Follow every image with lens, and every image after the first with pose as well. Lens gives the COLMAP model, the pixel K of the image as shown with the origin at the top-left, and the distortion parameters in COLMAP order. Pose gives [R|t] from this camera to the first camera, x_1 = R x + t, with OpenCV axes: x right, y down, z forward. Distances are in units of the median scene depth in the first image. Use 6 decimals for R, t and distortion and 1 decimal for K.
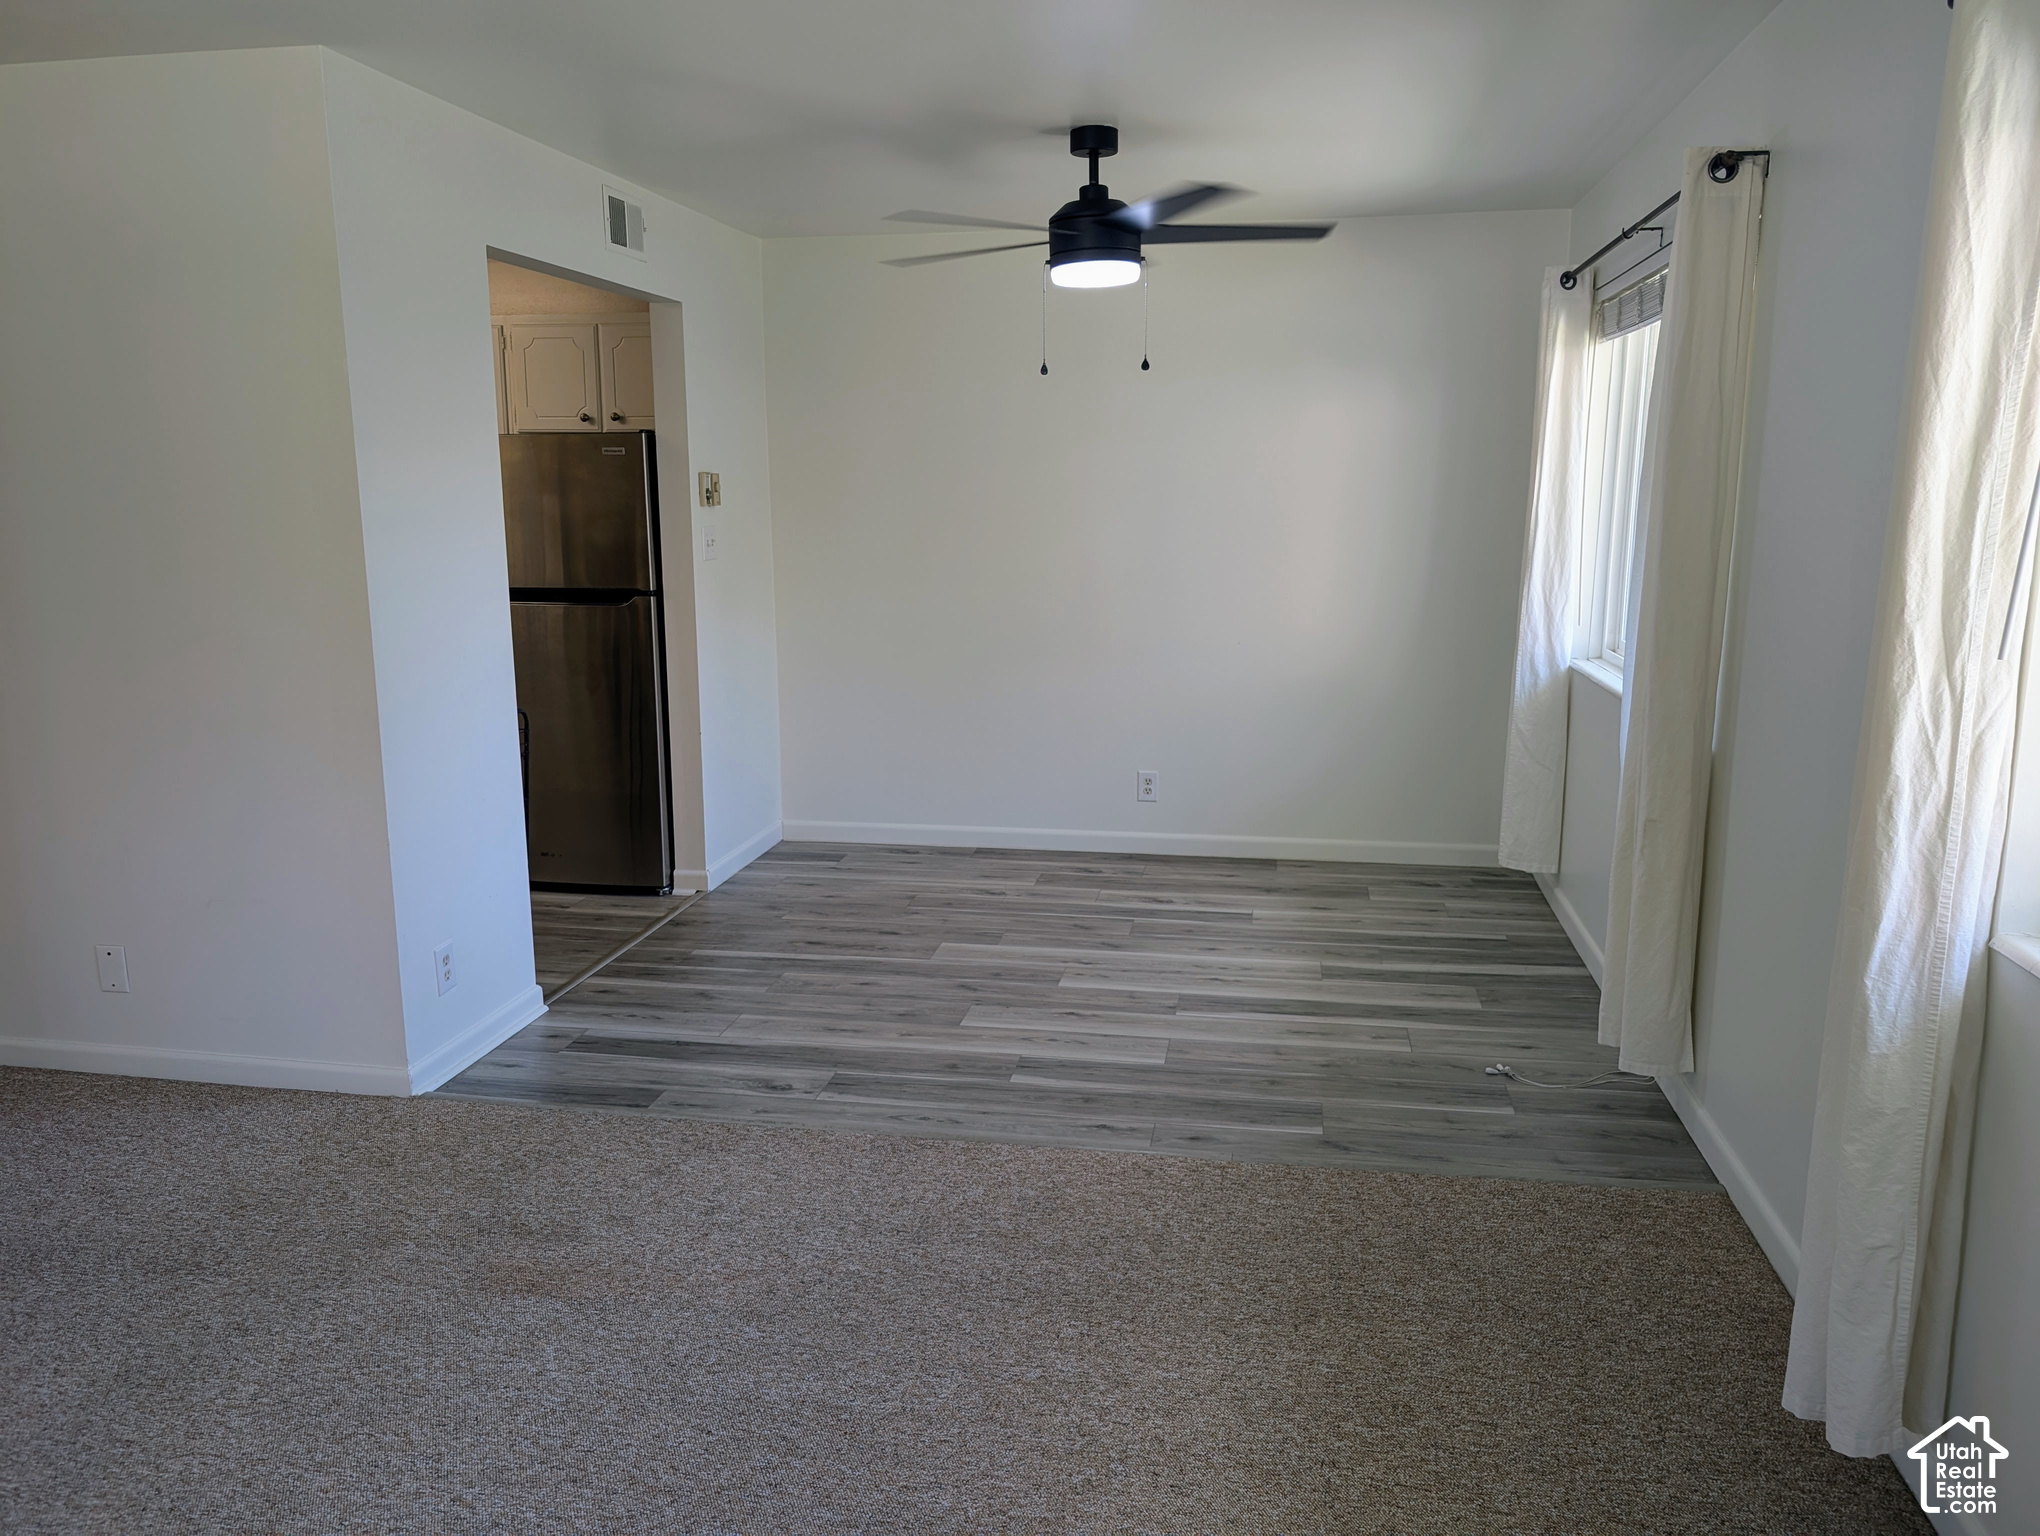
lens RADIAL K [[1471.5, 0, 1020.0], [0, 1471.5, 768.0], [0, 0, 1]] dist [0.026281, -0.000455]
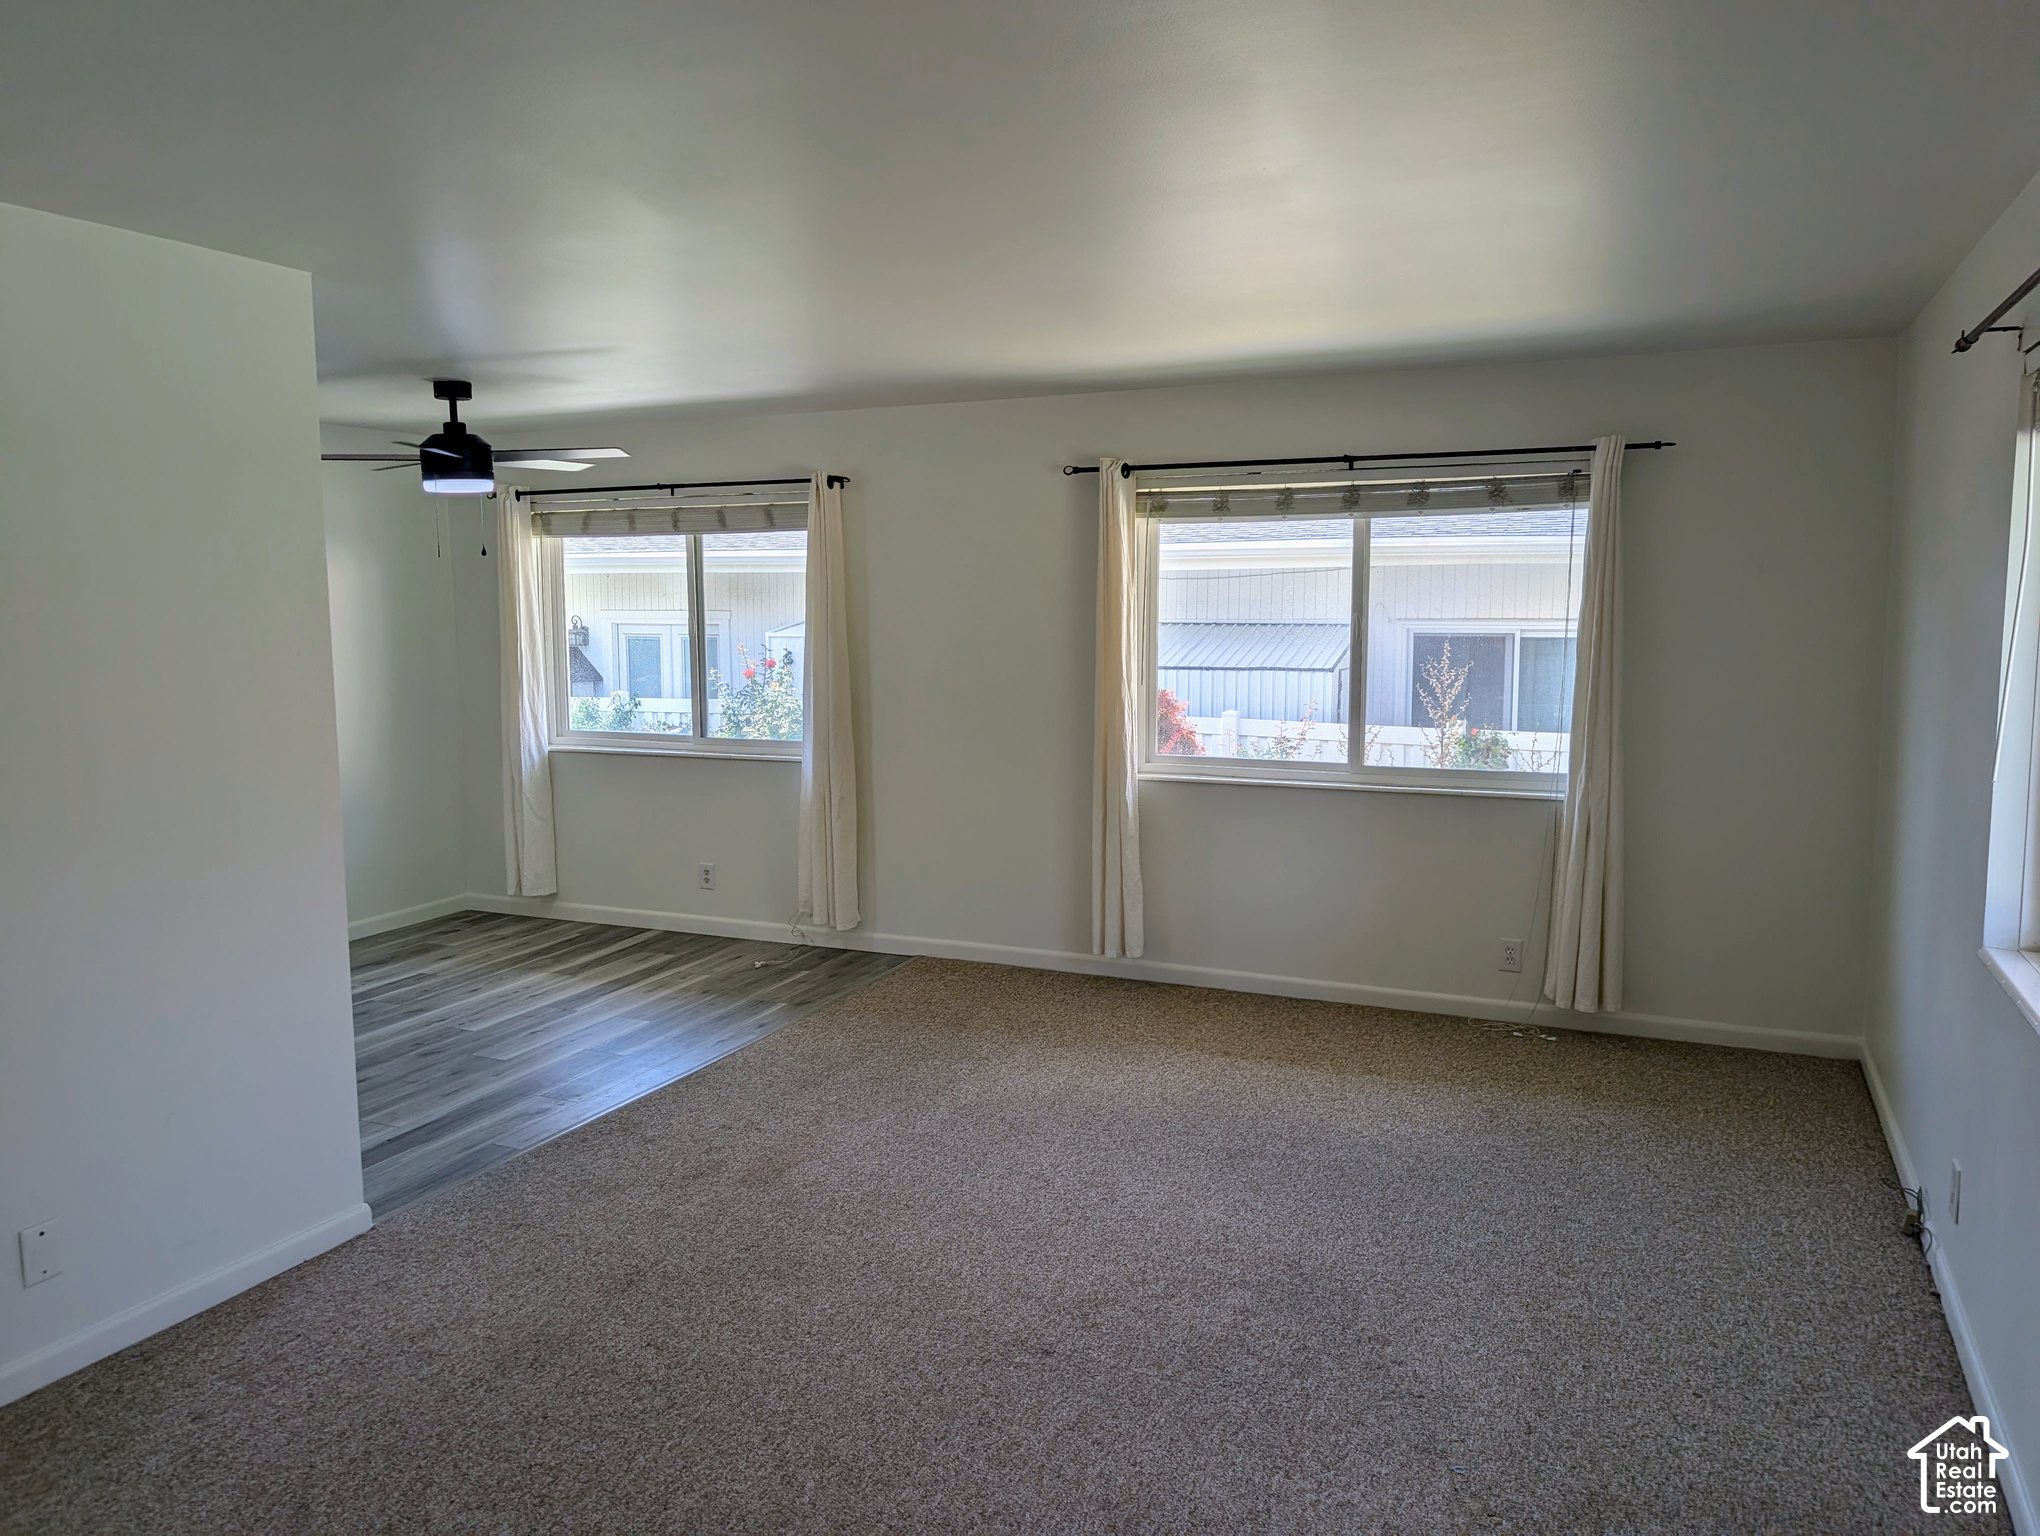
lens RADIAL K [[1471.5, 0, 1020.0], [0, 1471.5, 768.0], [0, 0, 1]] dist [0.026281, -0.000455]
pose [[0.243076, -0.112989, 0.963404, -1.167244], [0.195507, 0.978517, 0.065434, -0.070148], [-0.950101, 0.172447, 0.259944, 0.210436]]
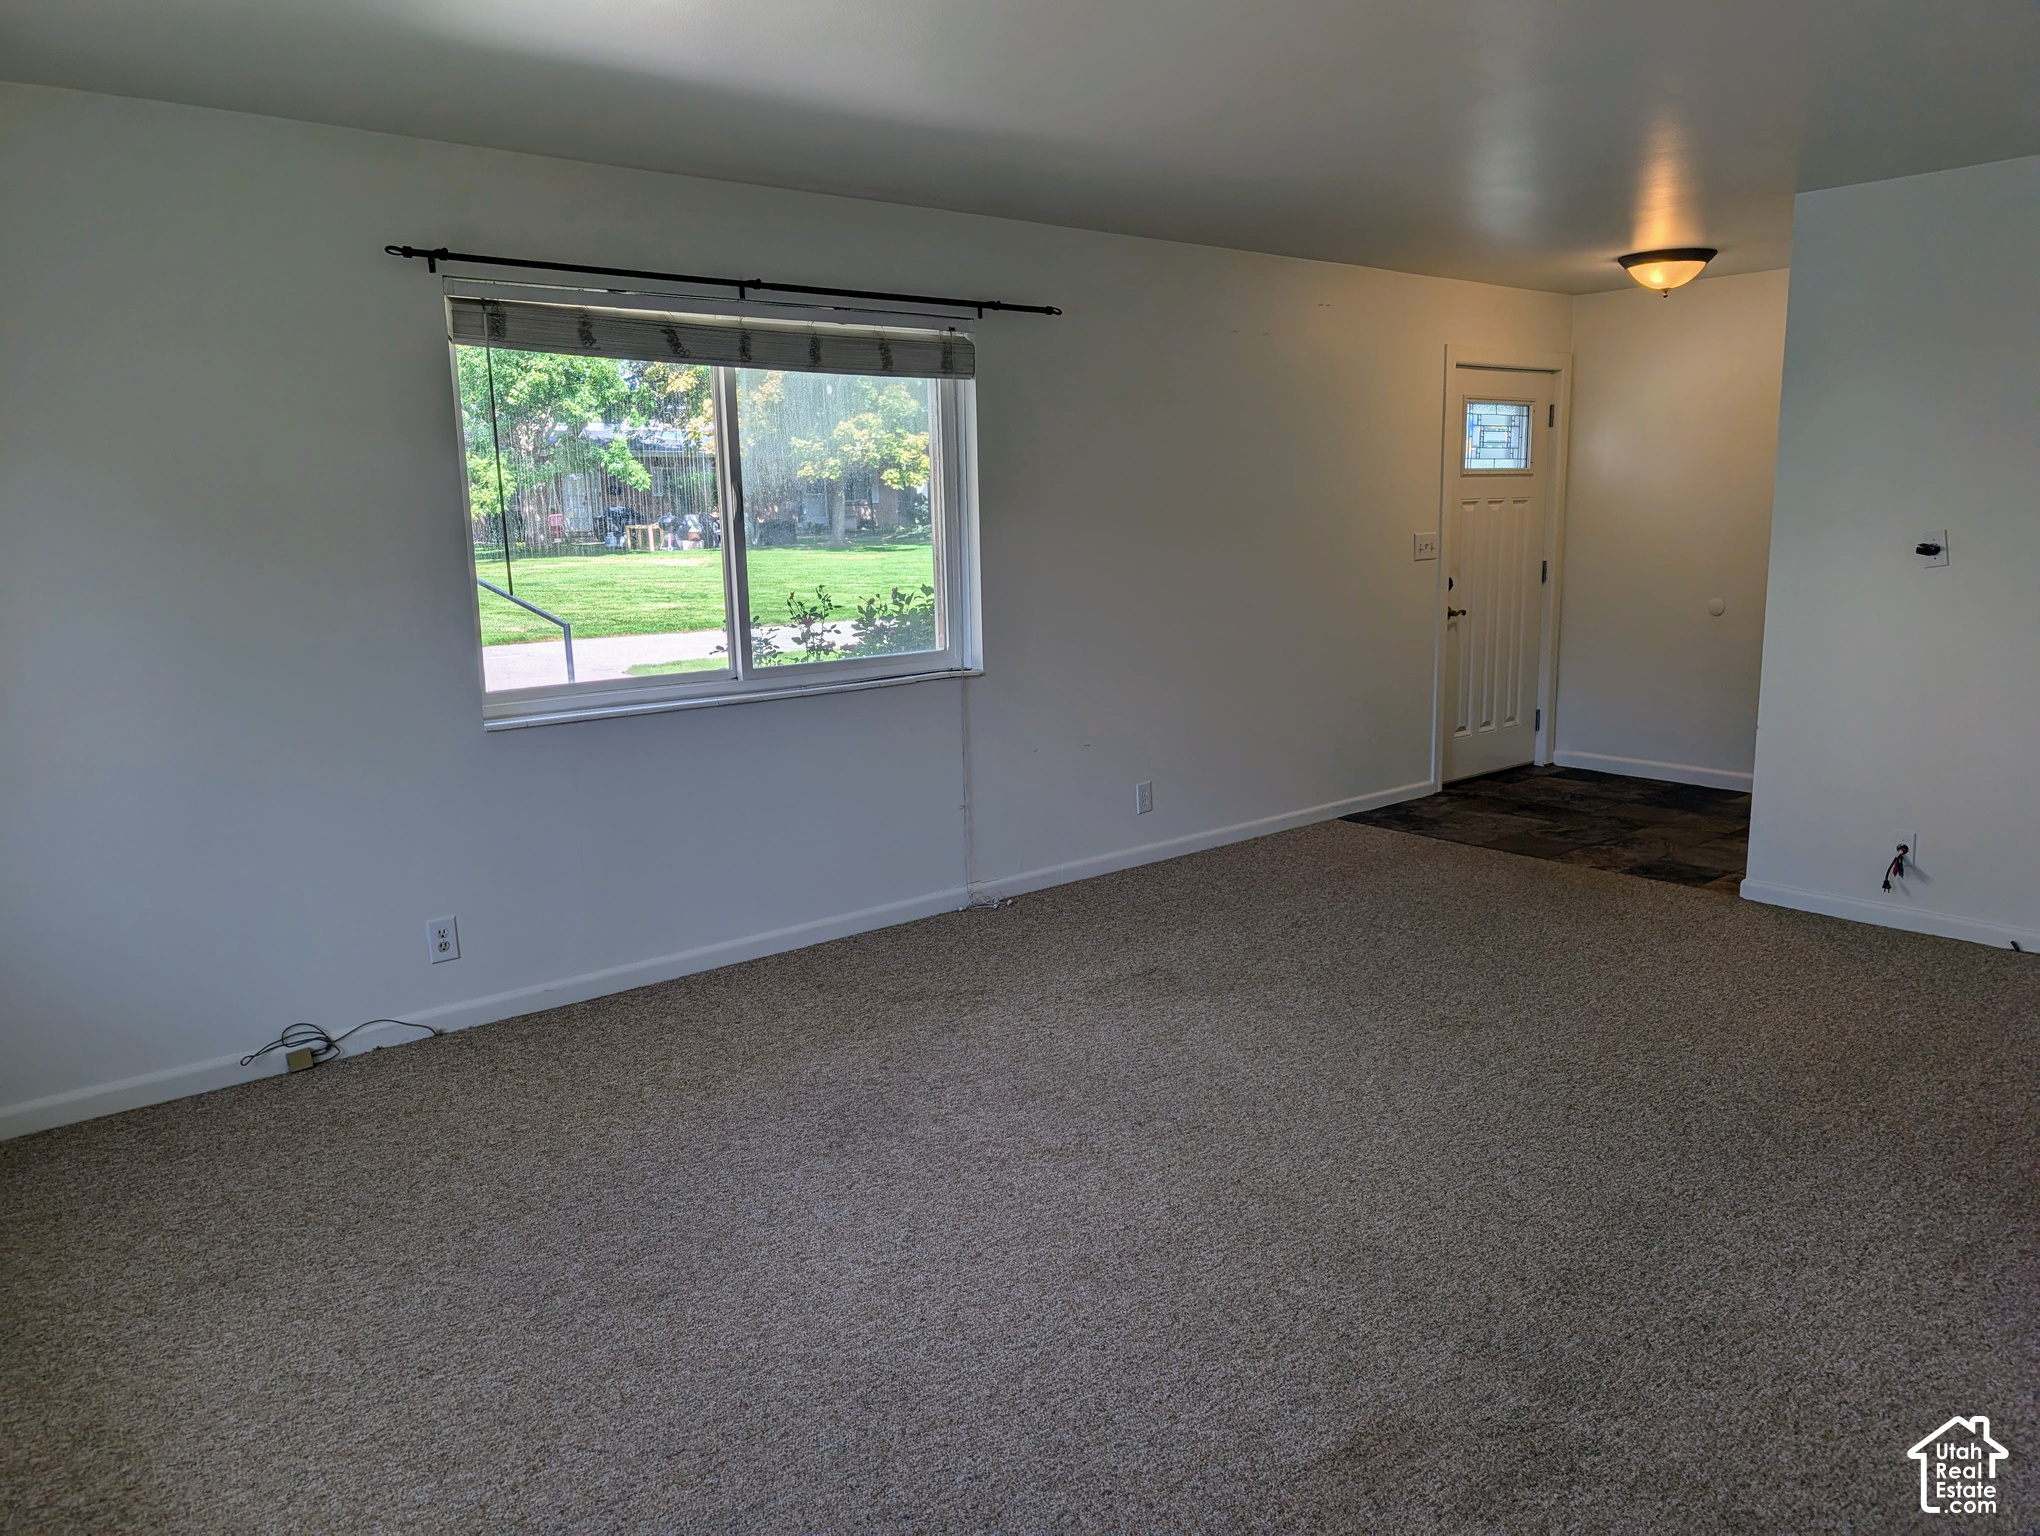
lens RADIAL K [[1471.5, 0, 1020.0], [0, 1471.5, 768.0], [0, 0, 1]] dist [0.026281, -0.000455]
pose [[-0.635625, 0.154141, -0.756453, 0.267058], [-0.128895, 0.944921, 0.300851, -0.165913], [0.761162, 0.288731, -0.580747, 0.862854]]
